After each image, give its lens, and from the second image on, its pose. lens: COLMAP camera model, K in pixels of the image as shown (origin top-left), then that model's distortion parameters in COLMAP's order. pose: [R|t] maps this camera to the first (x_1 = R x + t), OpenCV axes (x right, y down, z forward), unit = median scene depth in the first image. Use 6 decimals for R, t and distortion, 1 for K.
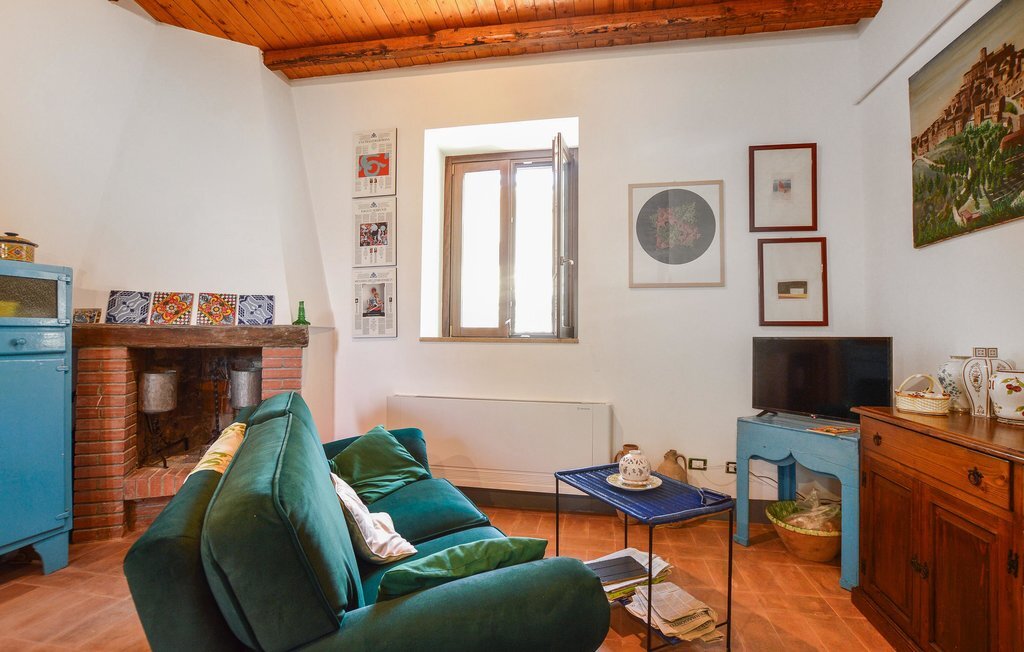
lens RADIAL K [[465.3, 0, 515.3], [0, 465.3, 323.2], [0, 0, 1]] dist [-0.027214, 0.003292]
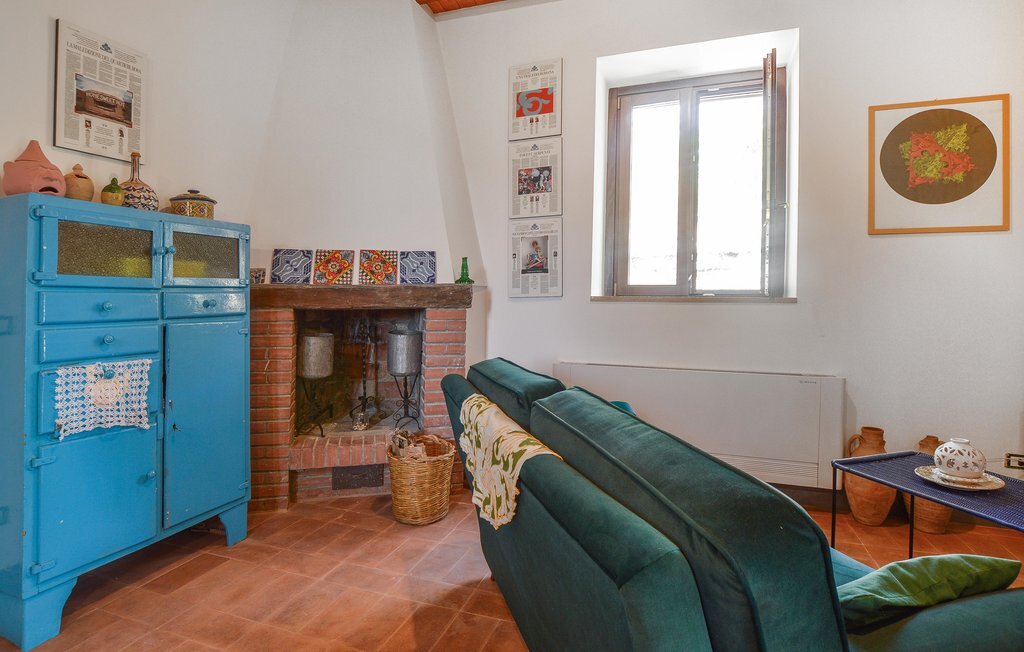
lens RADIAL K [[514.1, 0, 510.1], [0, 514.1, 287.8], [0, 0, 1]] dist [-0.016849, 0.000775]
pose [[0.988541, -0.006560, -0.150812, -0.241059], [0.008567, 0.999883, 0.012661, 0.000003], [0.150711, -0.013808, 0.988481, 0.022075]]
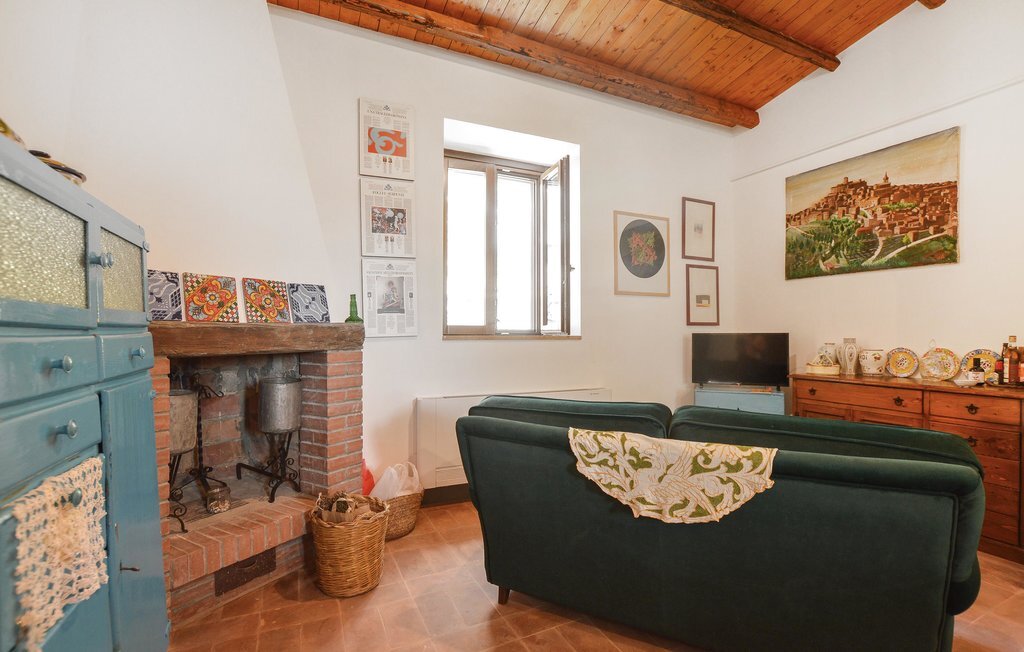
lens RADIAL K [[465.3, 0, 490.5], [0, 465.3, 332.6], [0, 0, 1]] dist [-0.027214, 0.003292]
pose [[0.816482, -0.007251, 0.577326, -0.783177], [-0.010403, 0.999574, 0.027268, -0.004152], [-0.577278, -0.028270, 0.816058, 0.182855]]
